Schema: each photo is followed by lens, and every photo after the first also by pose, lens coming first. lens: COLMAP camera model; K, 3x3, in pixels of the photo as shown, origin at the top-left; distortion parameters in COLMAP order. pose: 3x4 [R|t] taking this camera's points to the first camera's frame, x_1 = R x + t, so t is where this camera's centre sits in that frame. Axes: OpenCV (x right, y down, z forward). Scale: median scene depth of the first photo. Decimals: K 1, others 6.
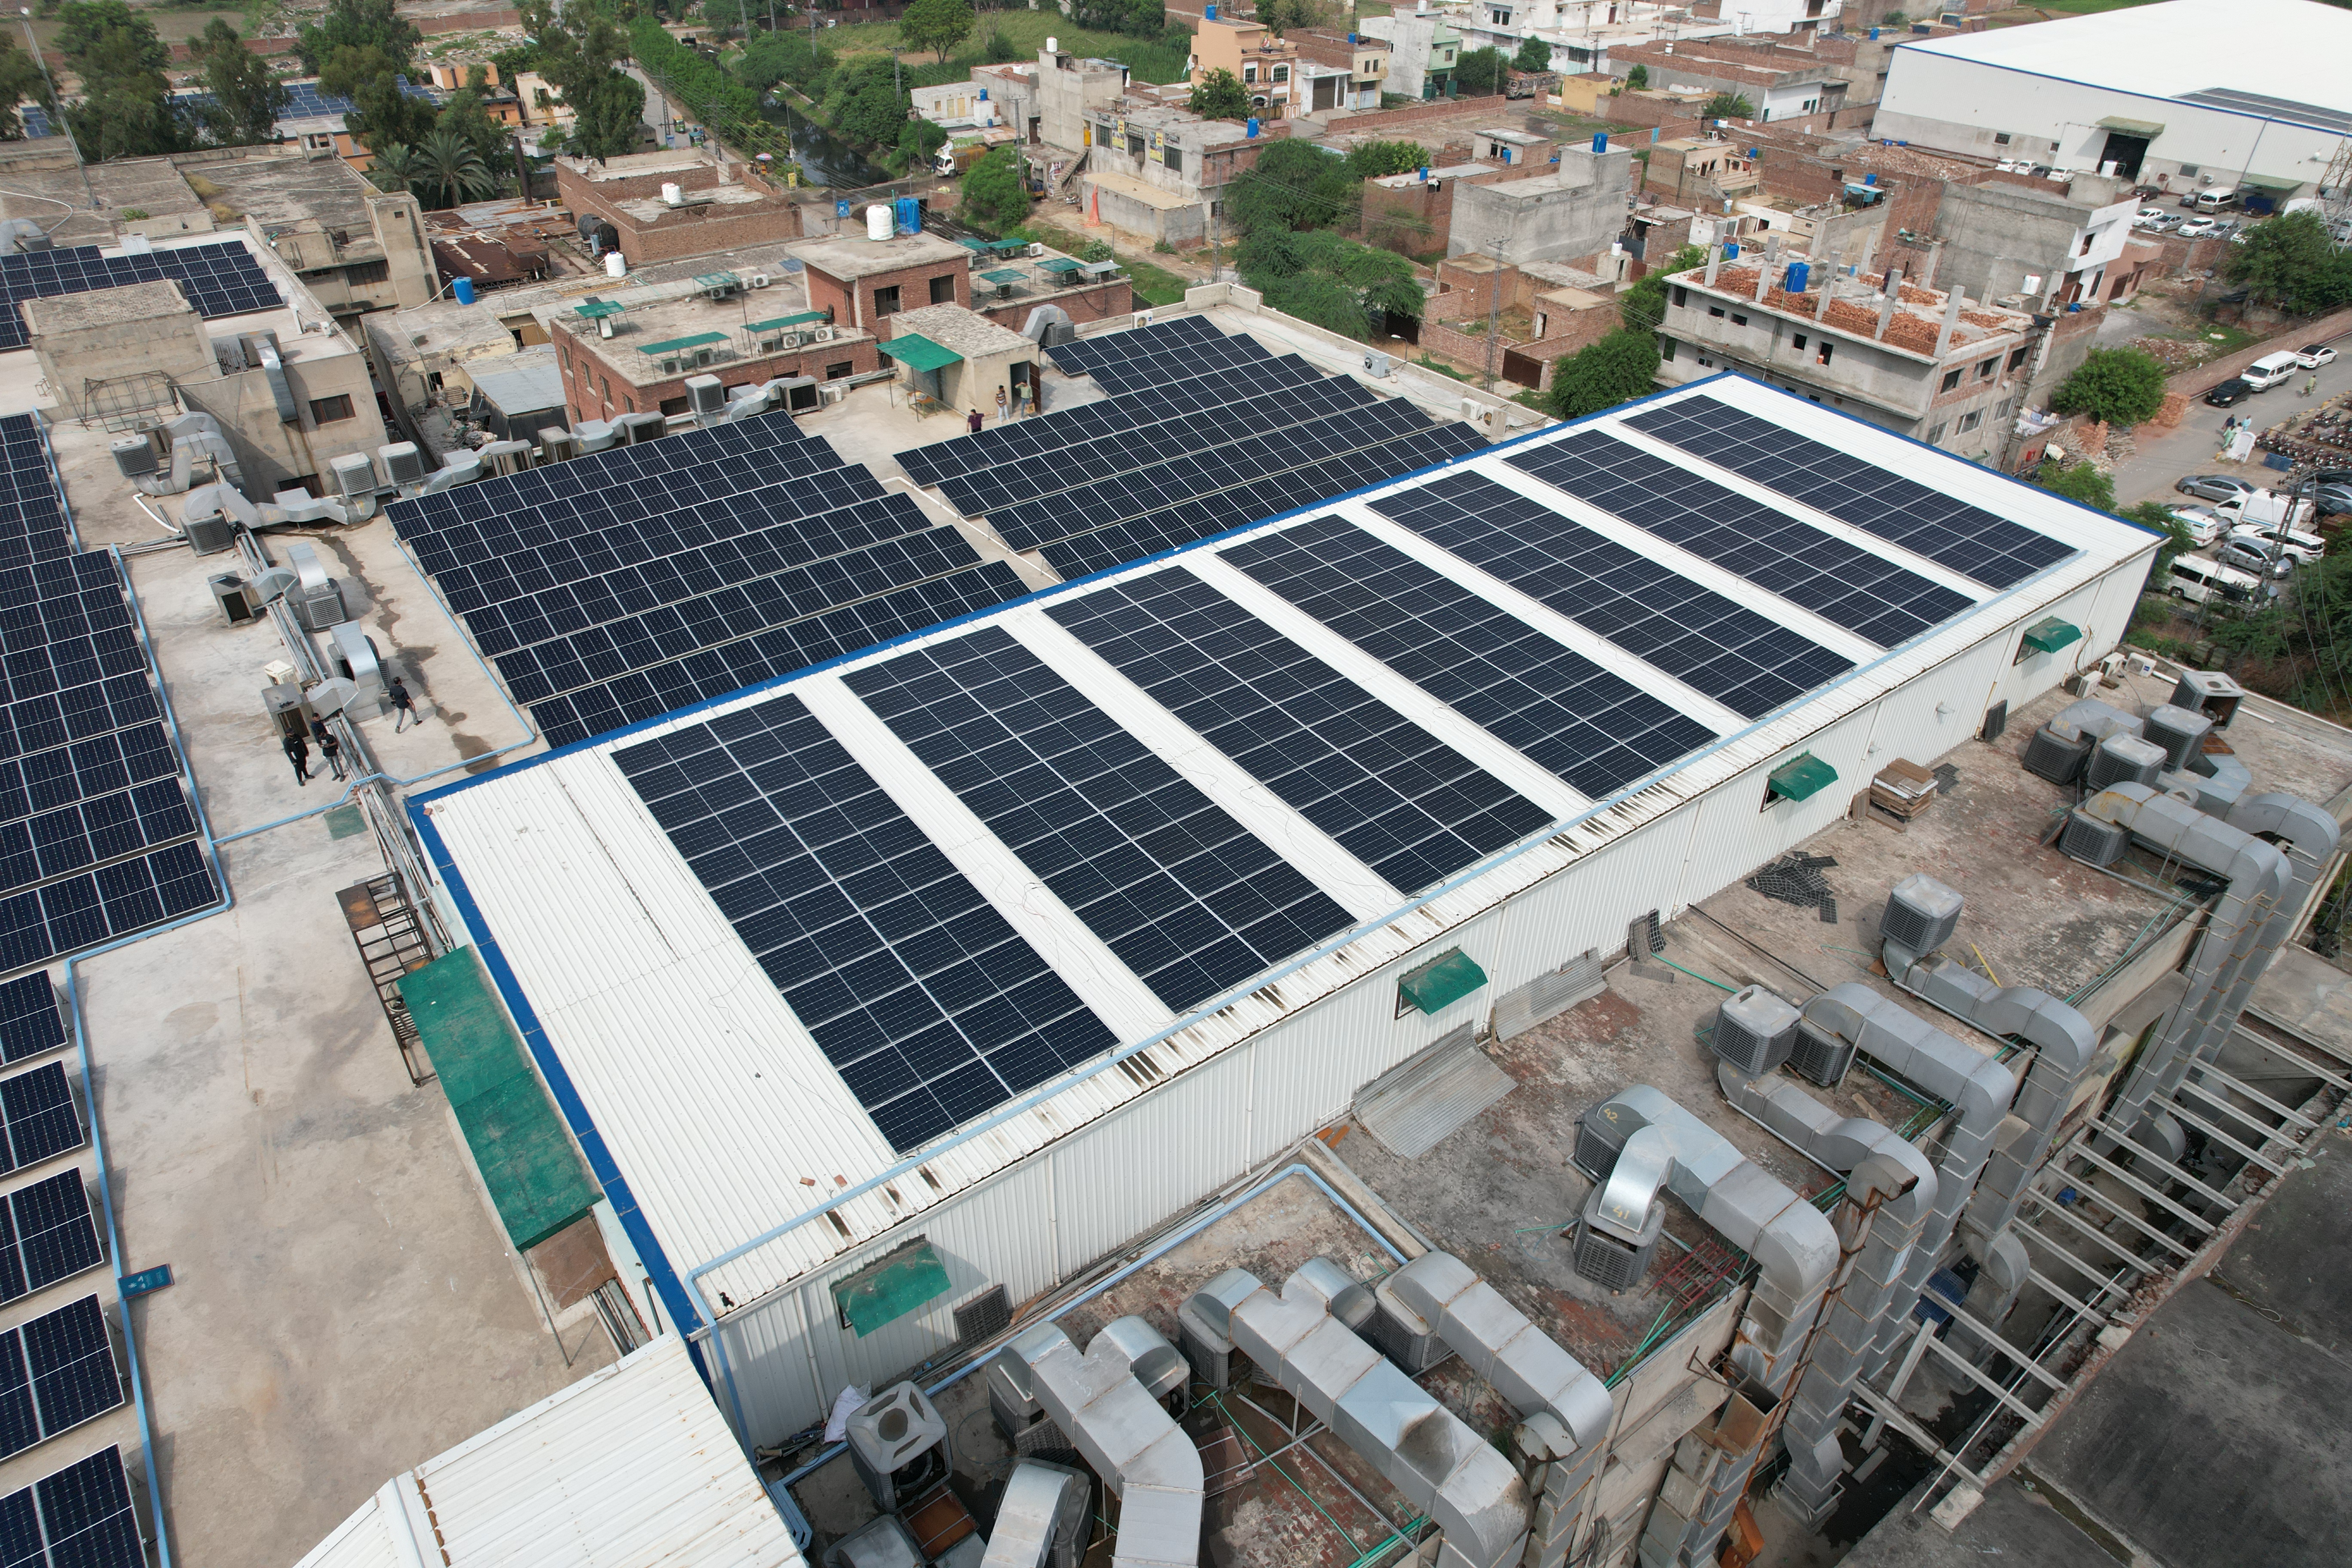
lens RADIAL K [[1505.1, 0, 1176.0], [0, 1505.1, 784.0], [0, 0, 1]] dist [-0.080931, 0.058436]
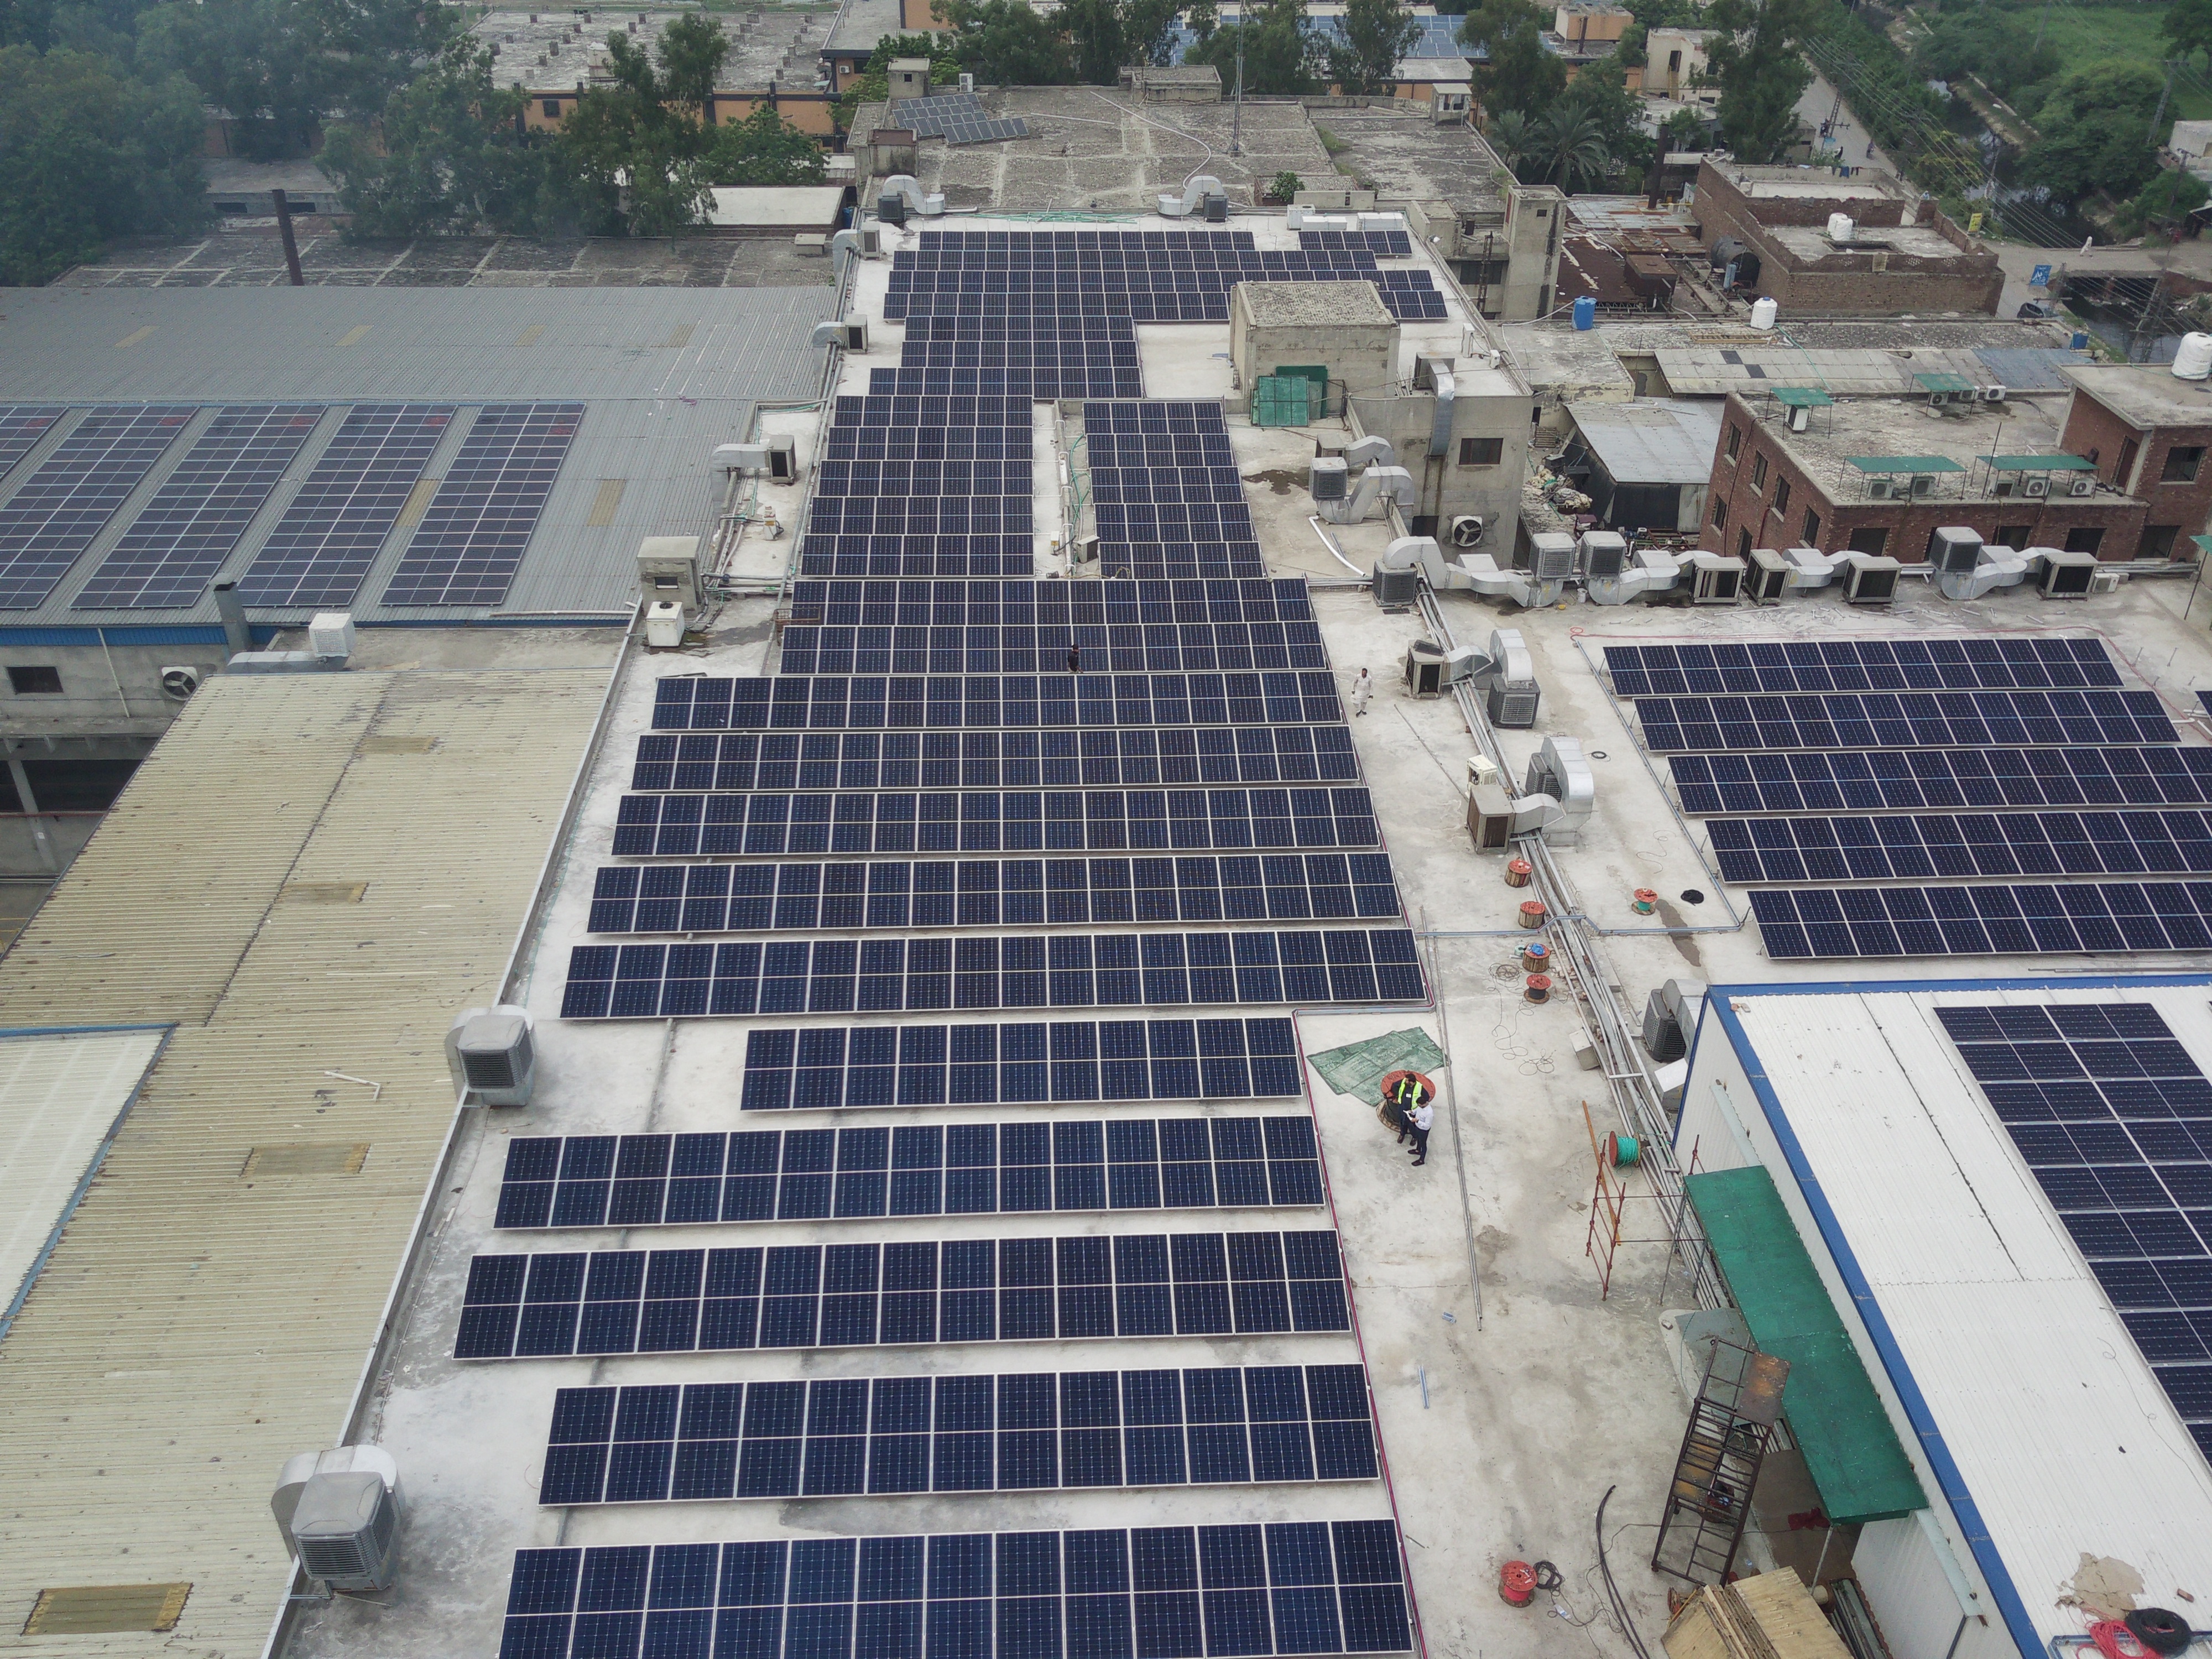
lens RADIAL K [[1944.0, 0, 1112.9], [0, 1944.0, 910.0], [0, 0, 1]] dist [0.058153, -0.145179]
pose [[0.830136, 0.311821, -0.462215, -0.114535], [-0.318906, 0.945546, 0.065132, 0.002218], [0.457355, 0.093335, 0.884373, -0.114652]]
